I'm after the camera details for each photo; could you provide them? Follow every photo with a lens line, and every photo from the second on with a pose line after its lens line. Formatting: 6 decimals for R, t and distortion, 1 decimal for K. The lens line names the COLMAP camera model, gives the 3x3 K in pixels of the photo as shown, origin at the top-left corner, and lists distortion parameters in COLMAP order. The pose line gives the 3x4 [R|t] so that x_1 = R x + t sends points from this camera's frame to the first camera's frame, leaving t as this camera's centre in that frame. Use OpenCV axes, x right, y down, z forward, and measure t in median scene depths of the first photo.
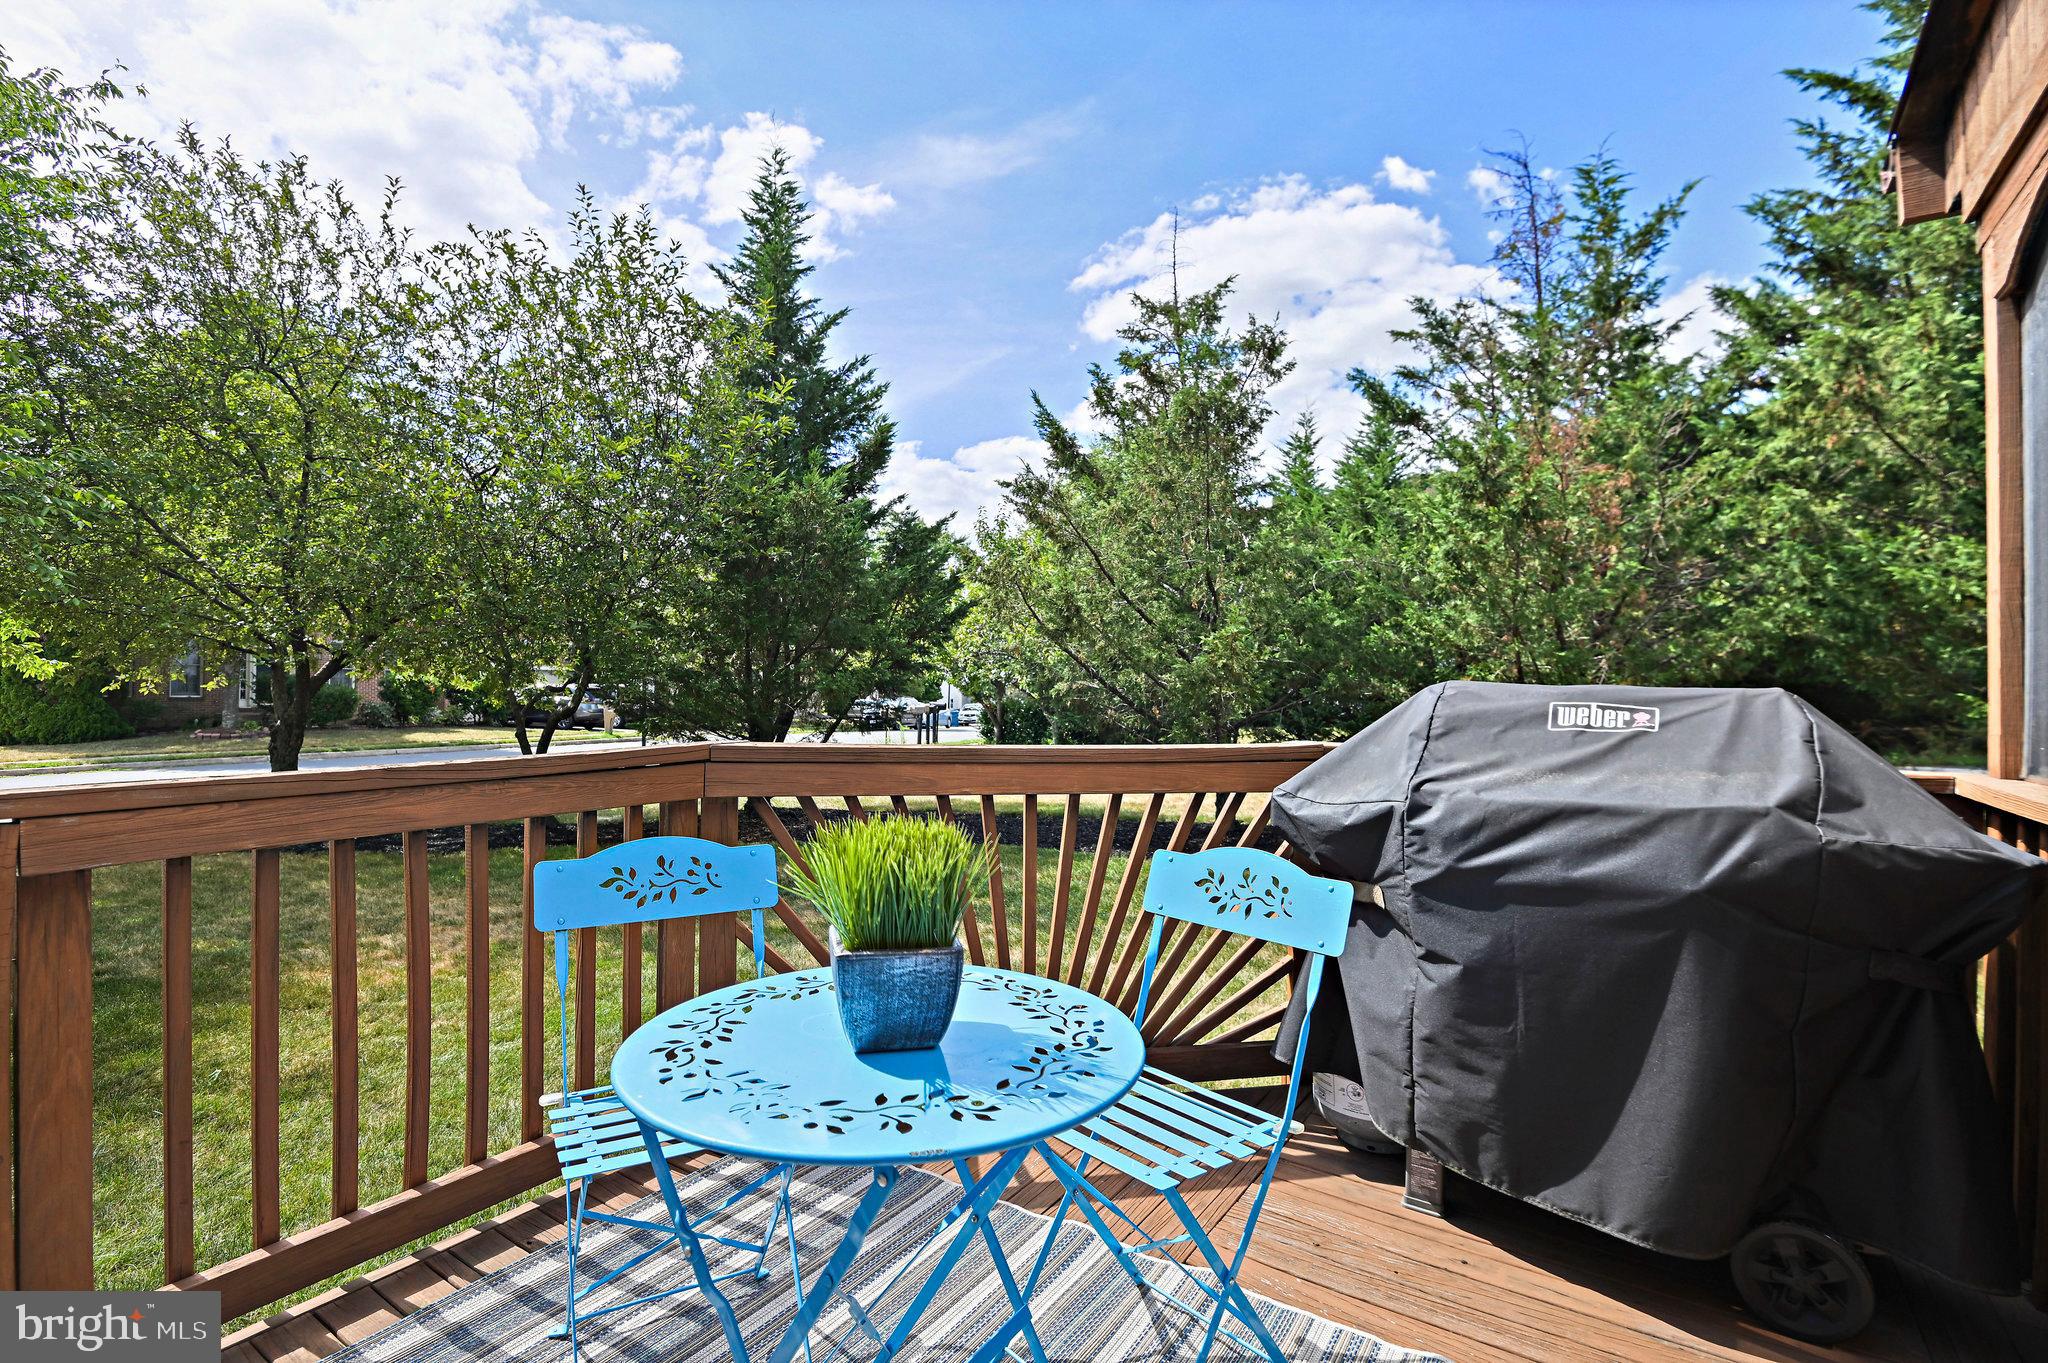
lens RADIAL K [[962.9, 0, 1024.0], [0, 962.9, 681.5], [0, 0, 1]] dist [-0.005459, -0.009260]
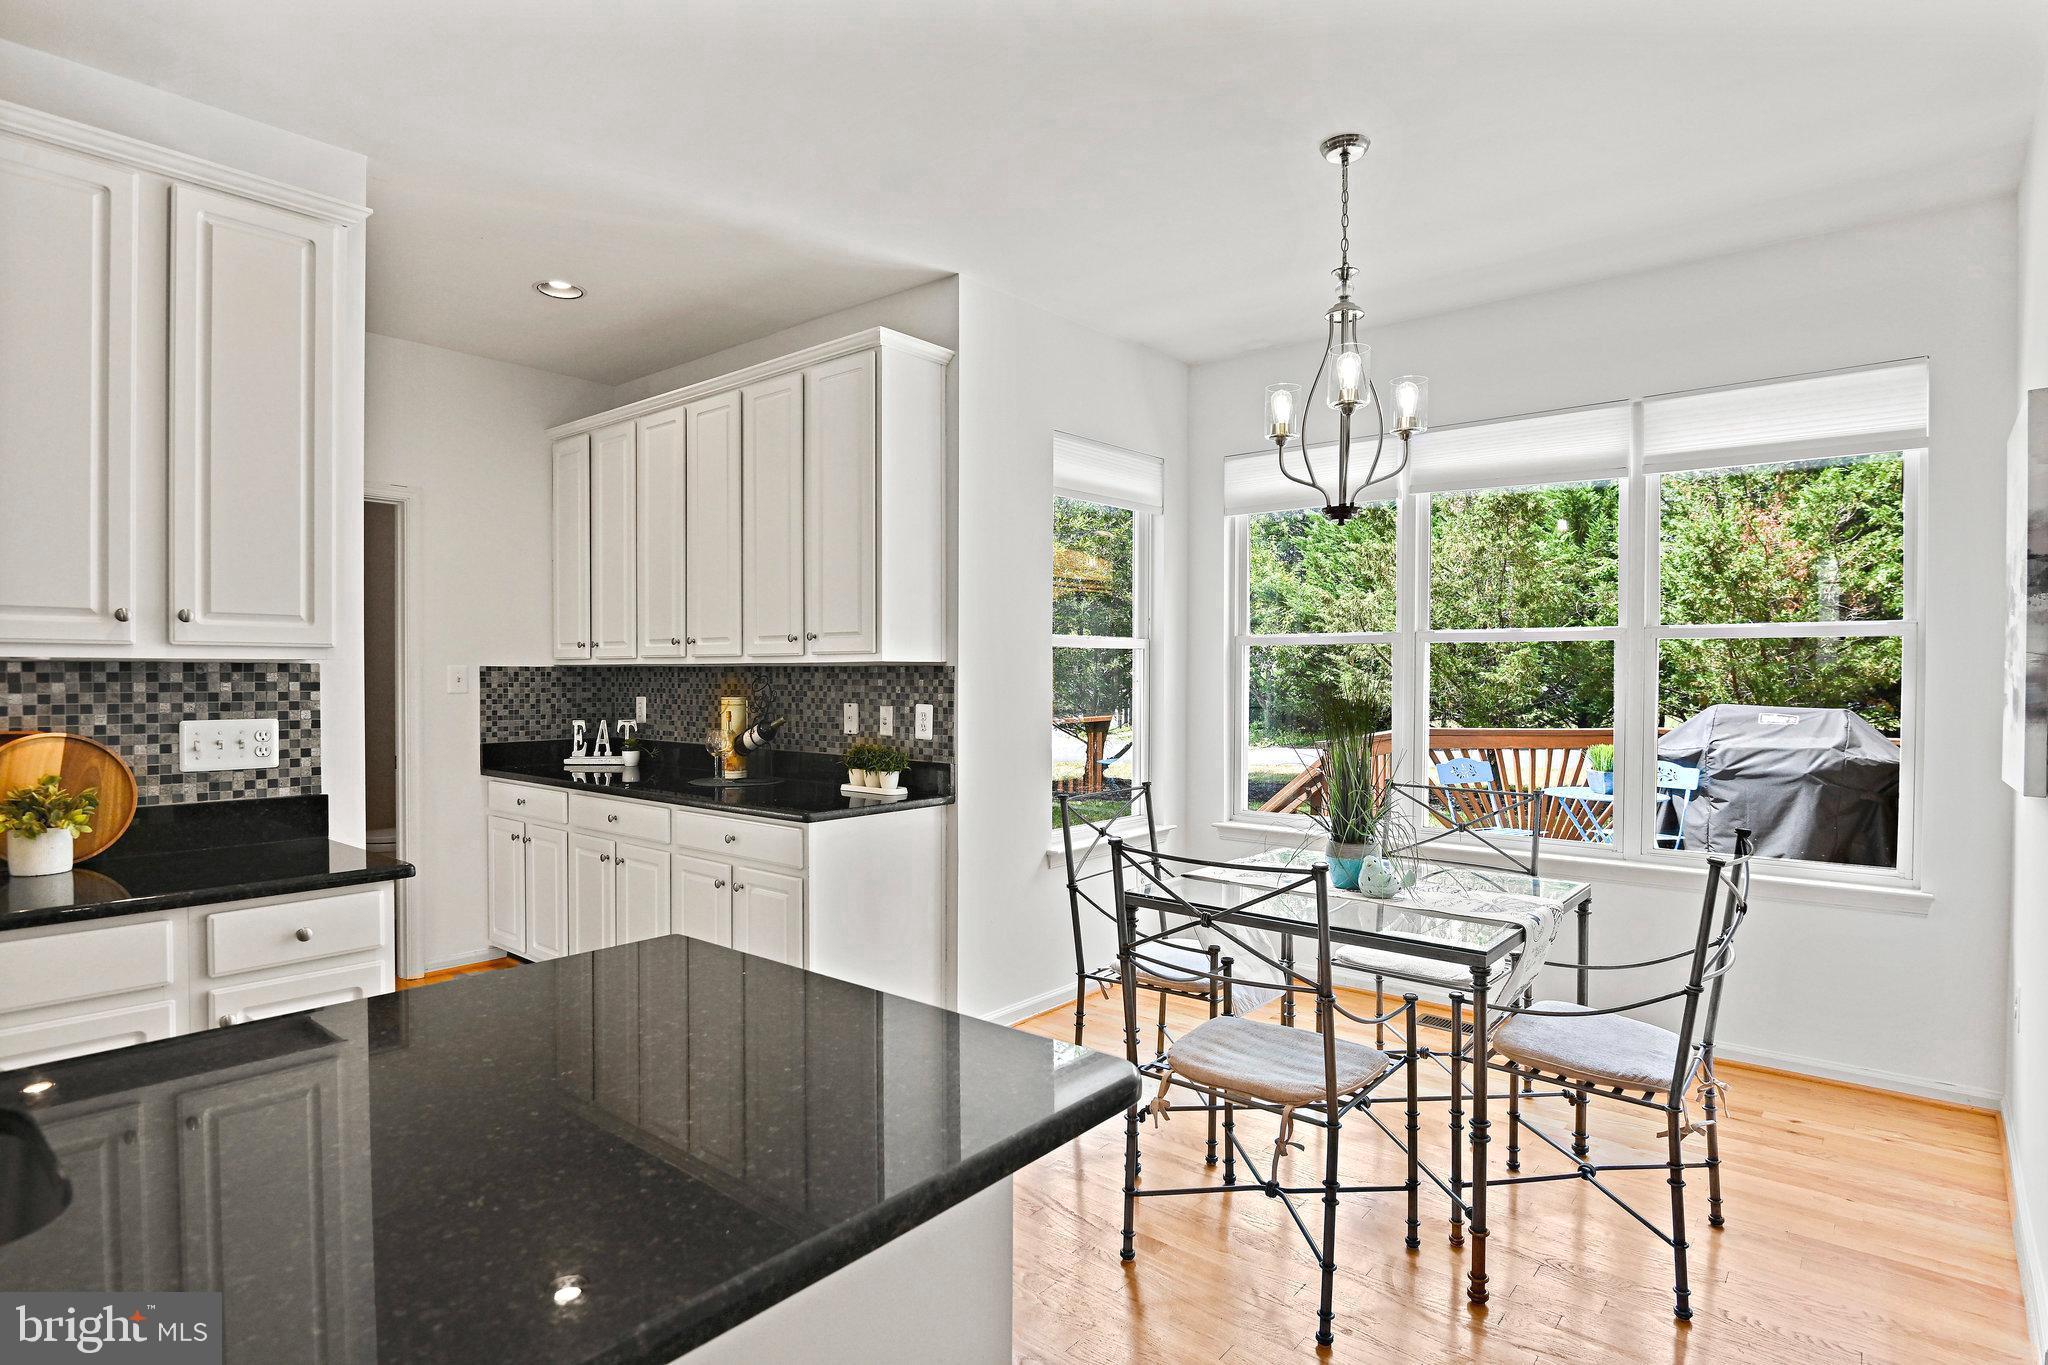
lens RADIAL K [[1057.1, 0, 1025.7], [0, 1057.1, 688.7], [0, 0, 1]] dist [-0.011493, -0.008611]
pose [[0.994836, -0.000164, -0.101494, -1.448896], [0.002705, 0.999686, 0.024899, -0.151129], [0.101458, -0.025045, 0.994525, -2.573767]]
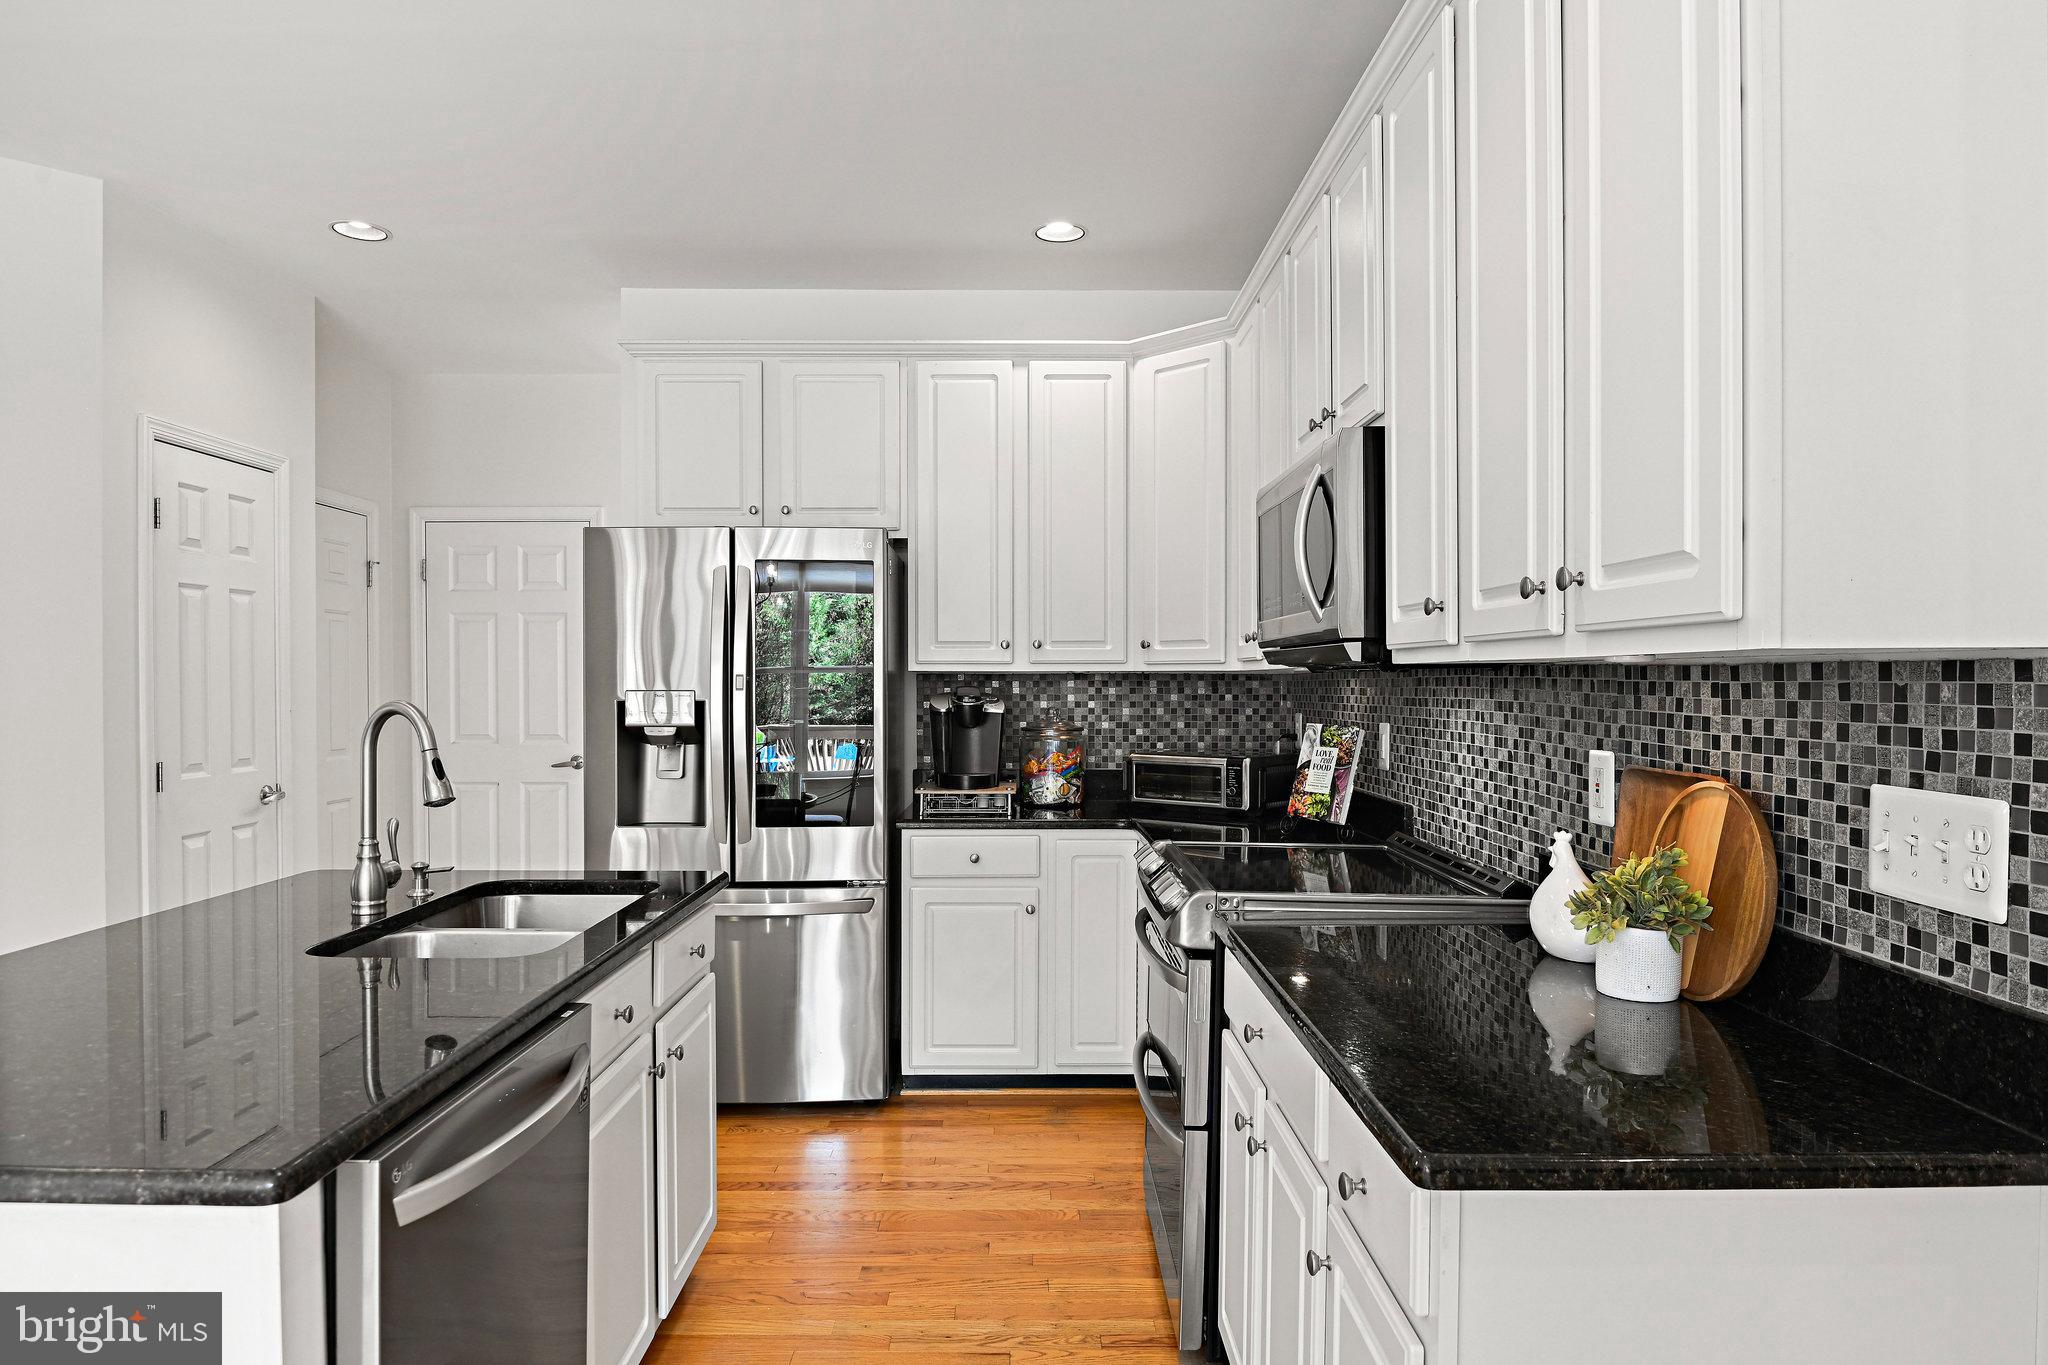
lens RADIAL K [[1220.9, 0, 1024.0], [0, 1220.9, 682.5], [0, 0, 1]] dist [0.000855, -0.020629]
pose [[-0.823198, -0.003286, -0.567745, -1.840435], [0.001610, 0.999966, -0.008123, -0.135049], [0.567752, -0.007602, -0.823164, -0.907763]]
